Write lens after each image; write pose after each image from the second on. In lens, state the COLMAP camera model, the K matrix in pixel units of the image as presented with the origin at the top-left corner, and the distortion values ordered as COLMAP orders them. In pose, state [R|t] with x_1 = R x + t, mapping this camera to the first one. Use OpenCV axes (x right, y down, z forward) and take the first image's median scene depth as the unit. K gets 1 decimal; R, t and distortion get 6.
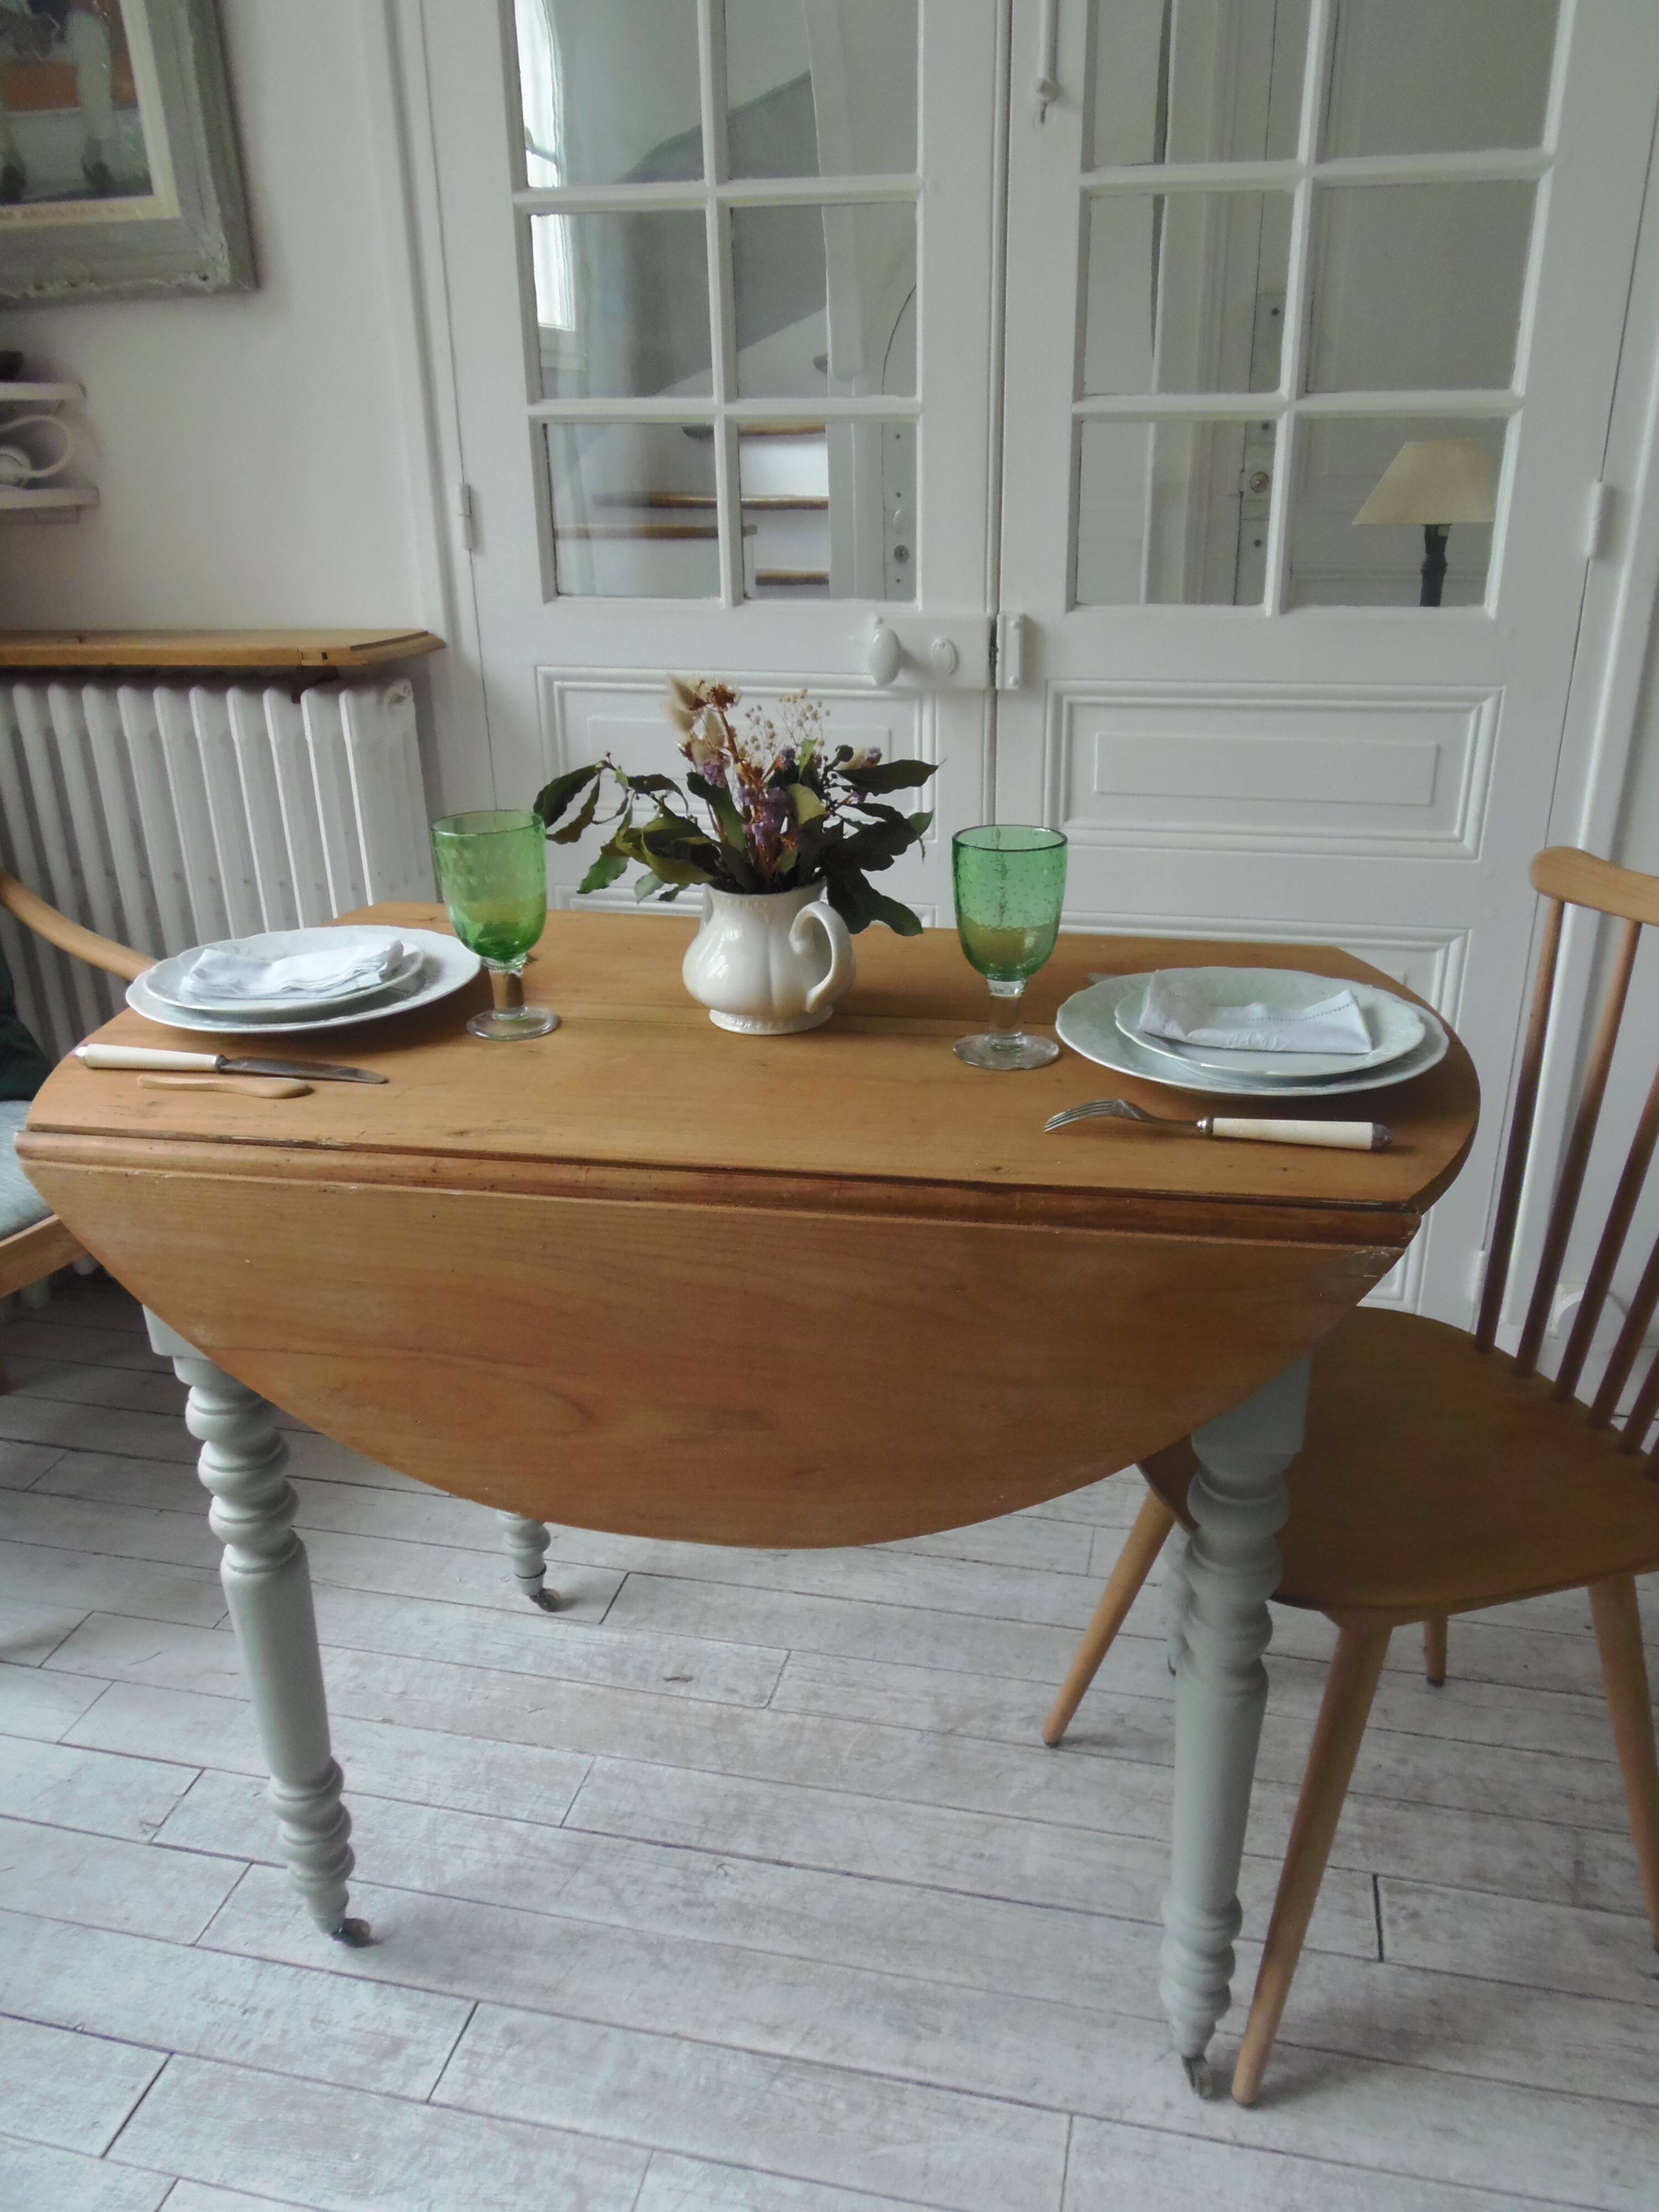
lens RADIAL K [[1604.8, 0, 899.9], [0, 1604.8, 1137.3], [0, 0, 1]] dist [-0.018229, -0.003381]
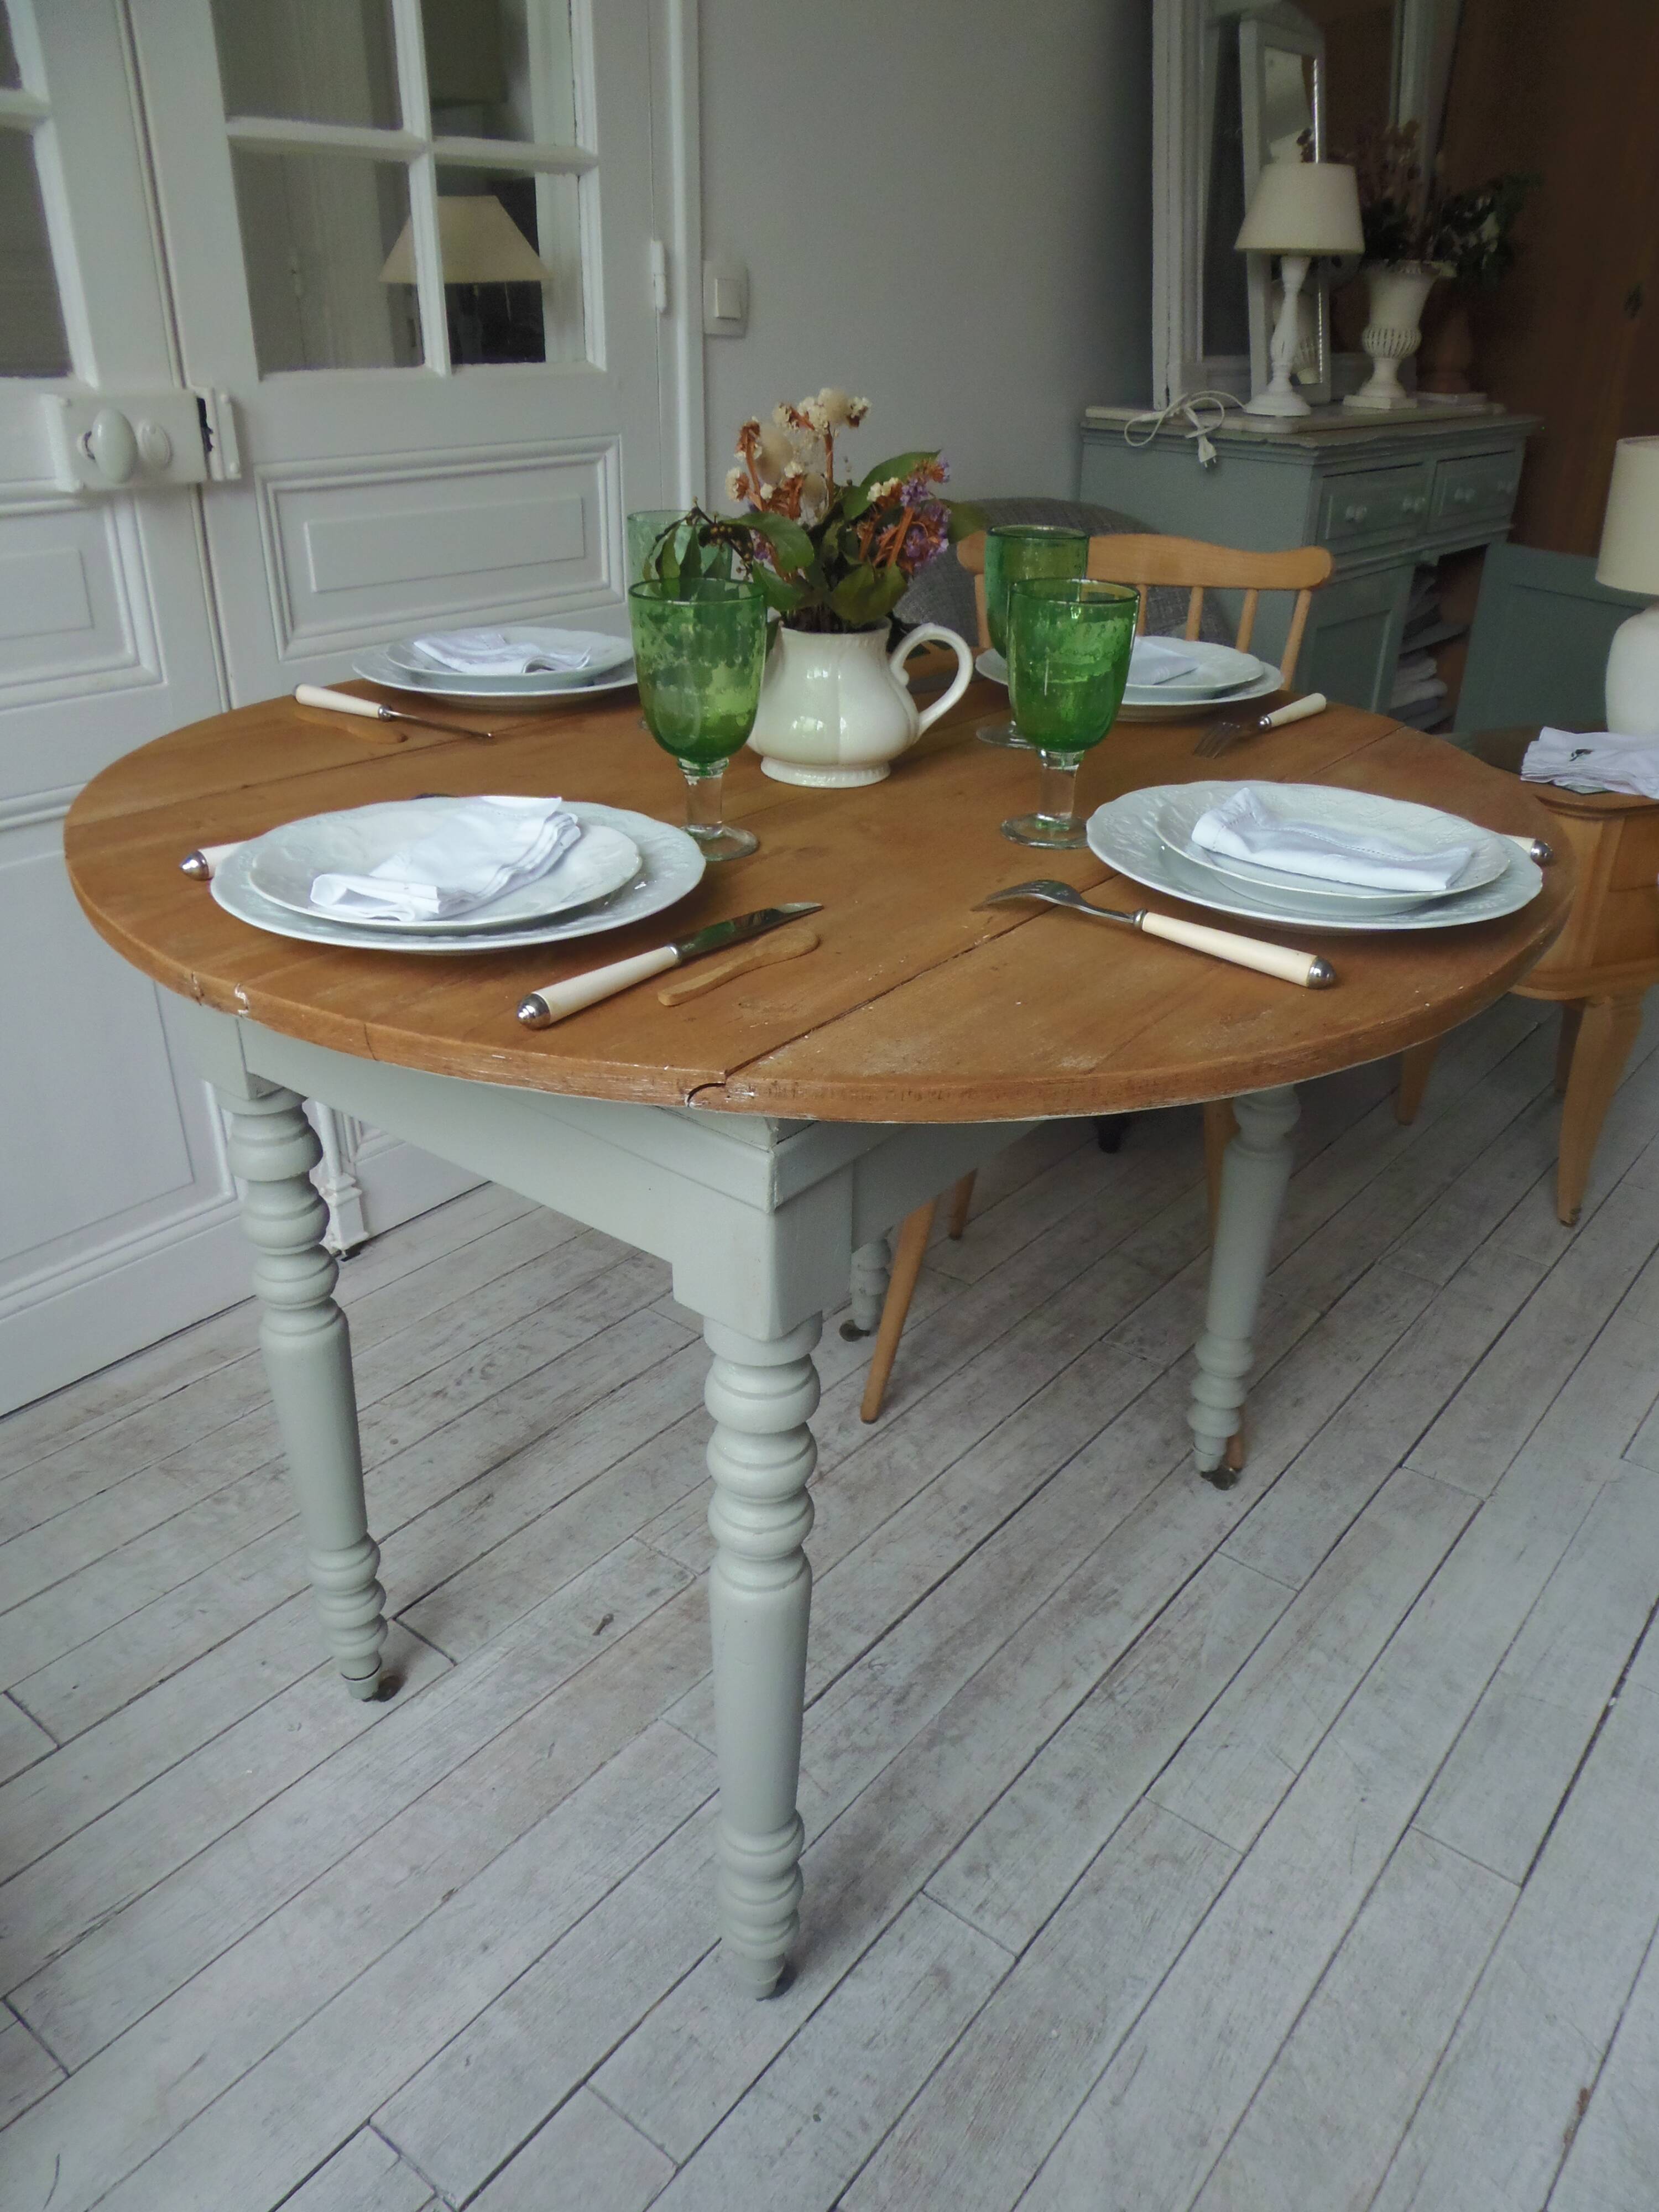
lens RADIAL K [[1614.0, 0, 889.4], [0, 1614.0, 1143.8], [0, 0, 1]] dist [-0.025842, 0.004726]
pose [[0.433261, -0.406396, 0.804442, -0.708357], [0.329943, 0.902125, 0.278042, -0.100254], [-0.838703, 0.144955, 0.524944, 0.380809]]
